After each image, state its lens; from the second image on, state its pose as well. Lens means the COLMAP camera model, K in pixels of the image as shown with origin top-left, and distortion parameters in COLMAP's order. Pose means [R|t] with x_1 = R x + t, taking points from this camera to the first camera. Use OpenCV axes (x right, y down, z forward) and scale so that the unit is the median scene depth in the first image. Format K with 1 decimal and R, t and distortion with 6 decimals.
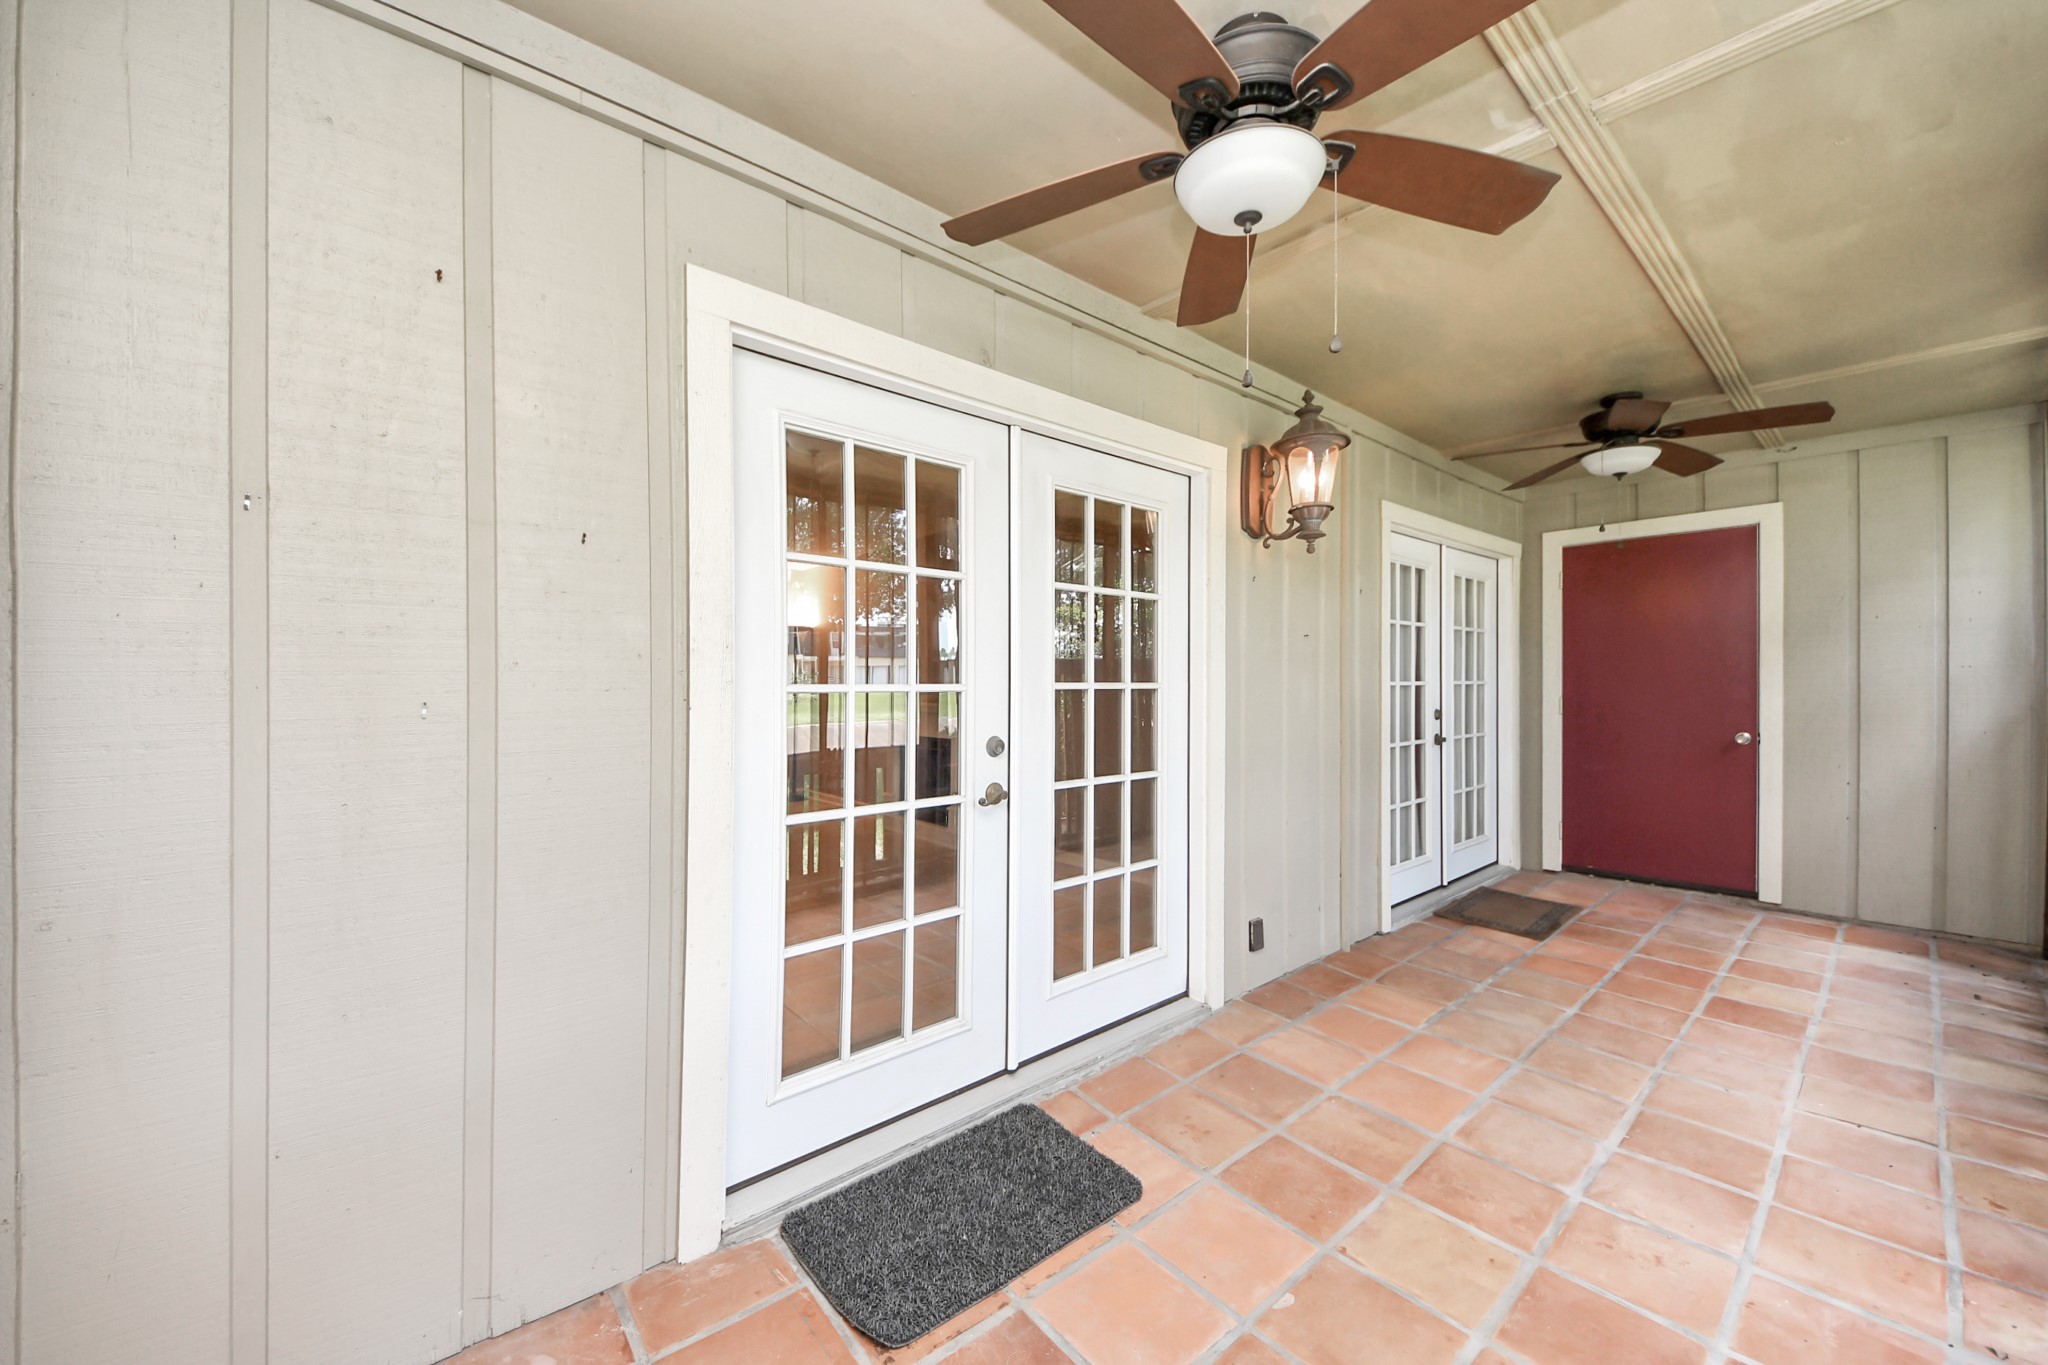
lens RADIAL K [[776.1, 0, 1024.0], [0, 776.1, 682.5], [0, 0, 1]] dist [-0.000405, -0.000047]
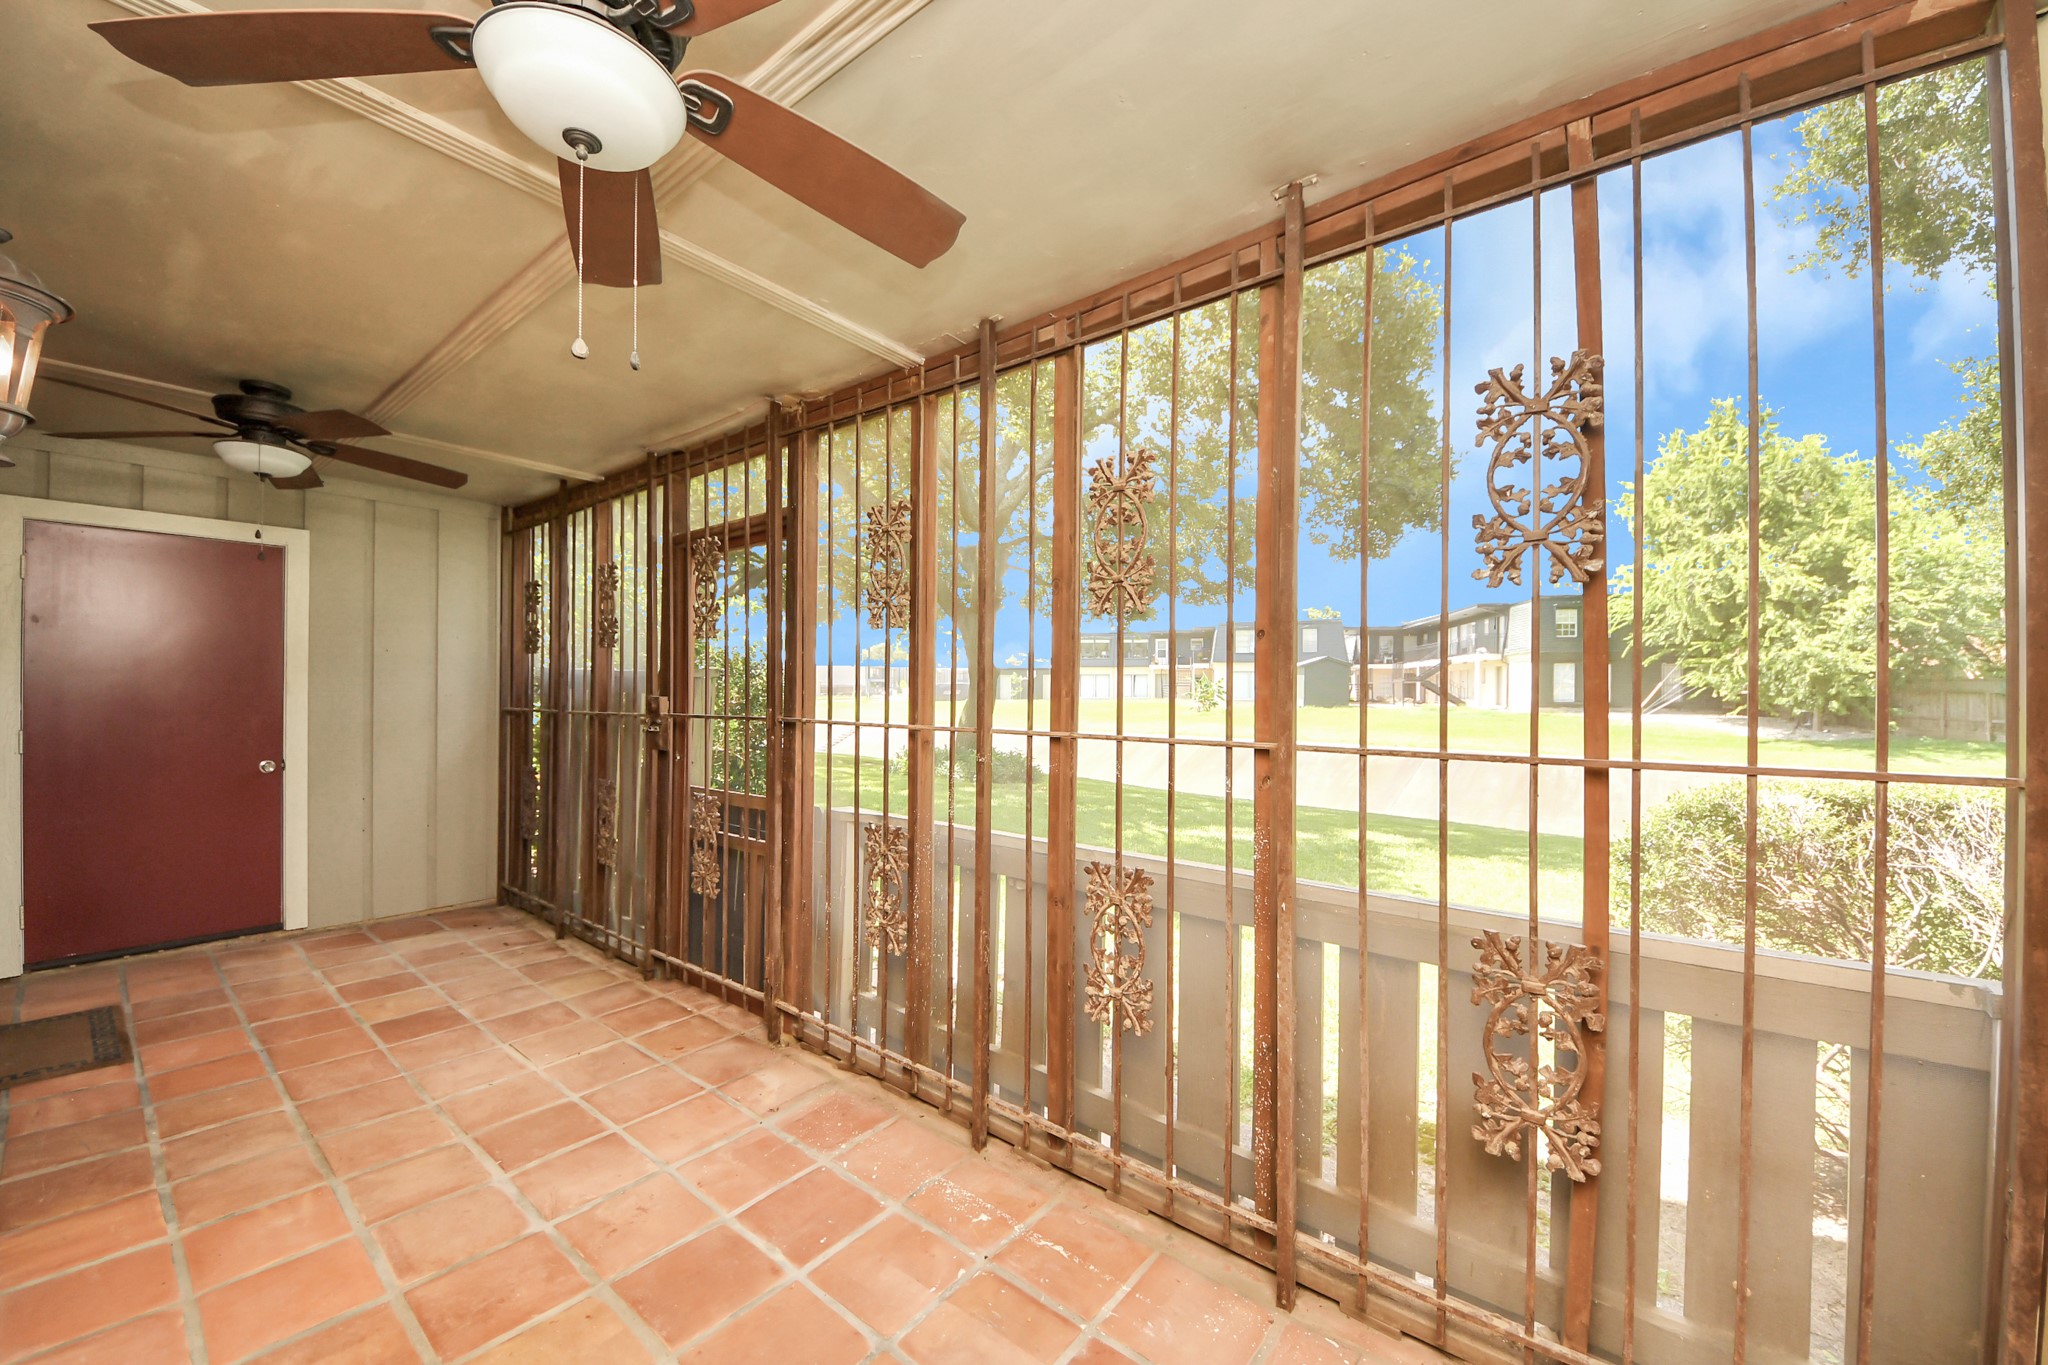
lens RADIAL K [[797.0, 0, 1024.0], [0, 797.0, 682.5], [0, 0, 1]] dist [-0.019375, -0.000080]
pose [[-0.178945, 0.015943, 0.983730, -0.291236], [-0.003516, 0.999852, -0.016843, -0.028384], [-0.983853, -0.006473, -0.178863, 0.380263]]
